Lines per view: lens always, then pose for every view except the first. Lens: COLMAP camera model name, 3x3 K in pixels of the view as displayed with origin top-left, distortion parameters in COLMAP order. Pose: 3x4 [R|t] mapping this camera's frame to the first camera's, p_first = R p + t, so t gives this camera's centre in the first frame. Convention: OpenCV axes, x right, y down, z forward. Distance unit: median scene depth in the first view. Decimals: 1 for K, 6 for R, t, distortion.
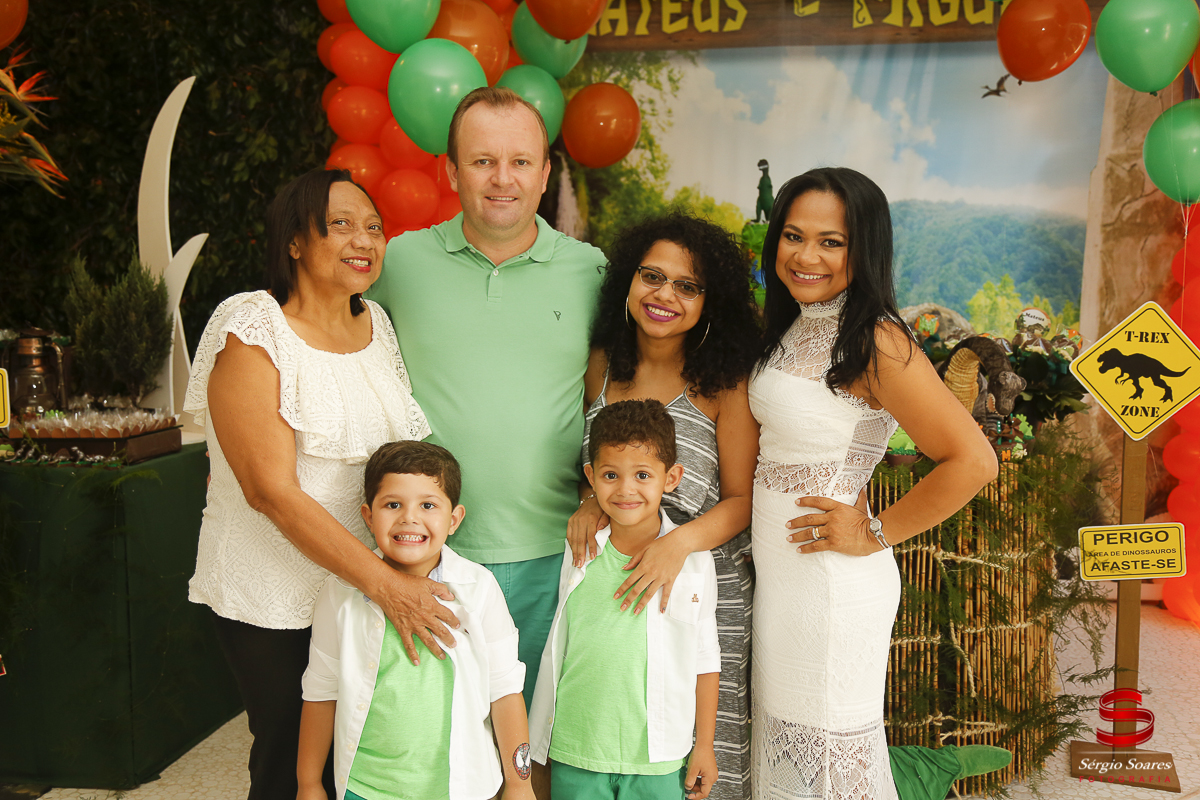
lens RADIAL K [[1361.5, 0, 600.0], [0, 1361.5, 400.0], [0, 0, 1]] dist [0.076684, 0.046581]
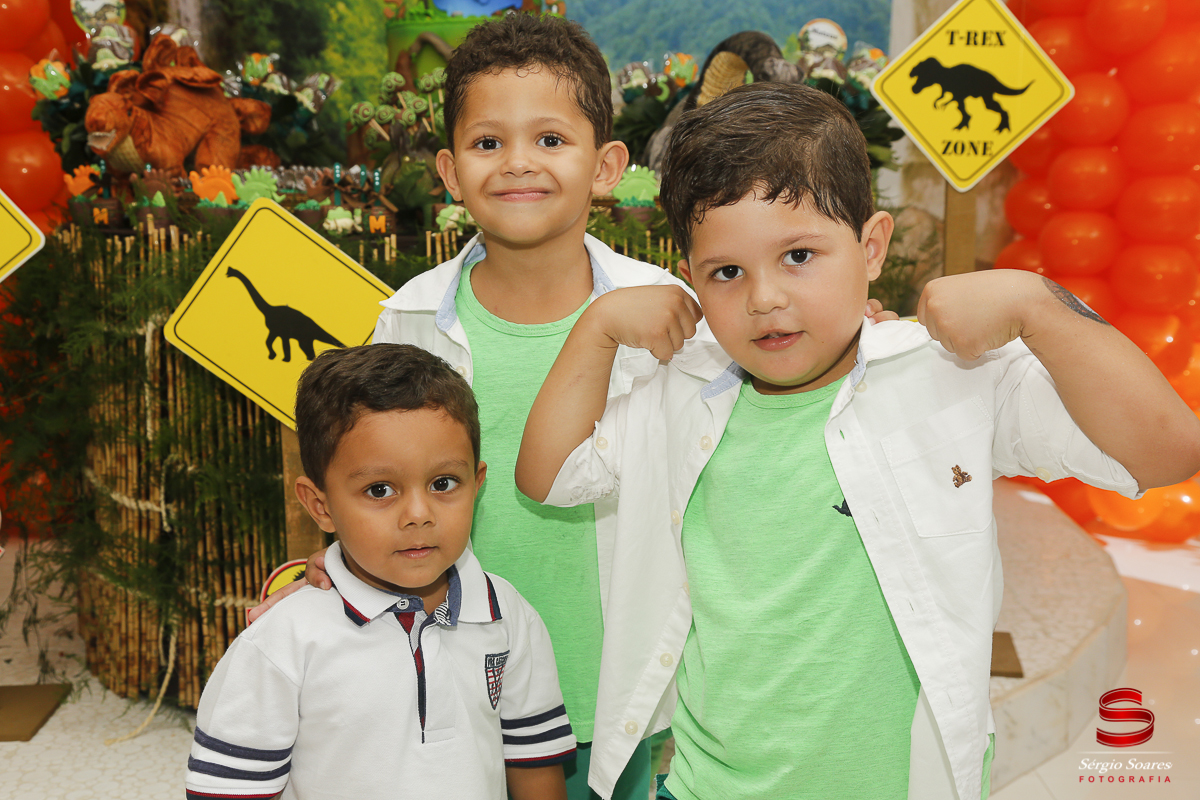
lens RADIAL K [[1650.5, 0, 600.0], [0, 1650.5, 400.0], [0, 0, 1]] dist [0.031004, 0.633027]
pose [[0.987218, -0.030436, 0.156442, 0.050888], [0.024088, 0.998814, 0.042316, 0.068071], [-0.157544, -0.038007, 0.986780, 0.136639]]
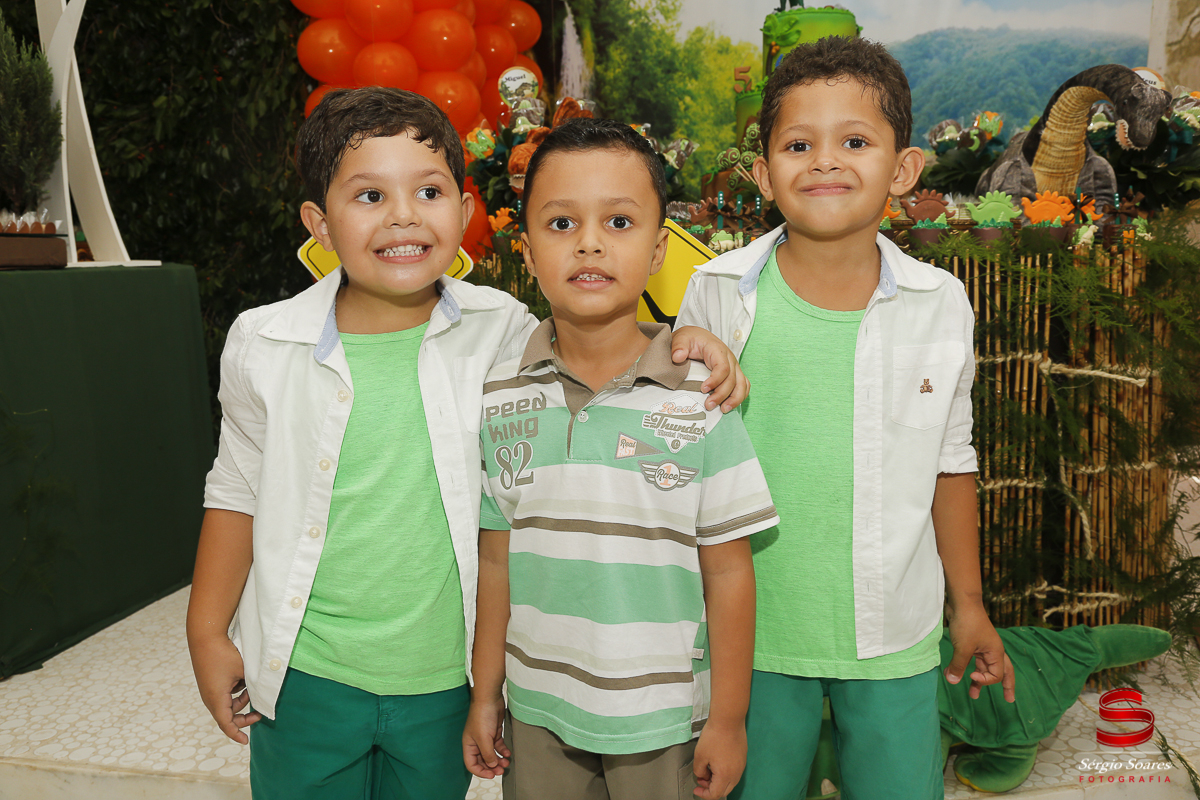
lens RADIAL K [[1082.5, 0, 600.0], [0, 1082.5, 400.0], [0, 0, 1]] dist [-0.006365, 0.018515]
pose [[0.999187, -0.012330, -0.038395, 0.023179], [0.013863, 0.999106, 0.039931, 0.071516], [0.037868, -0.040431, 0.998465, 0.286162]]
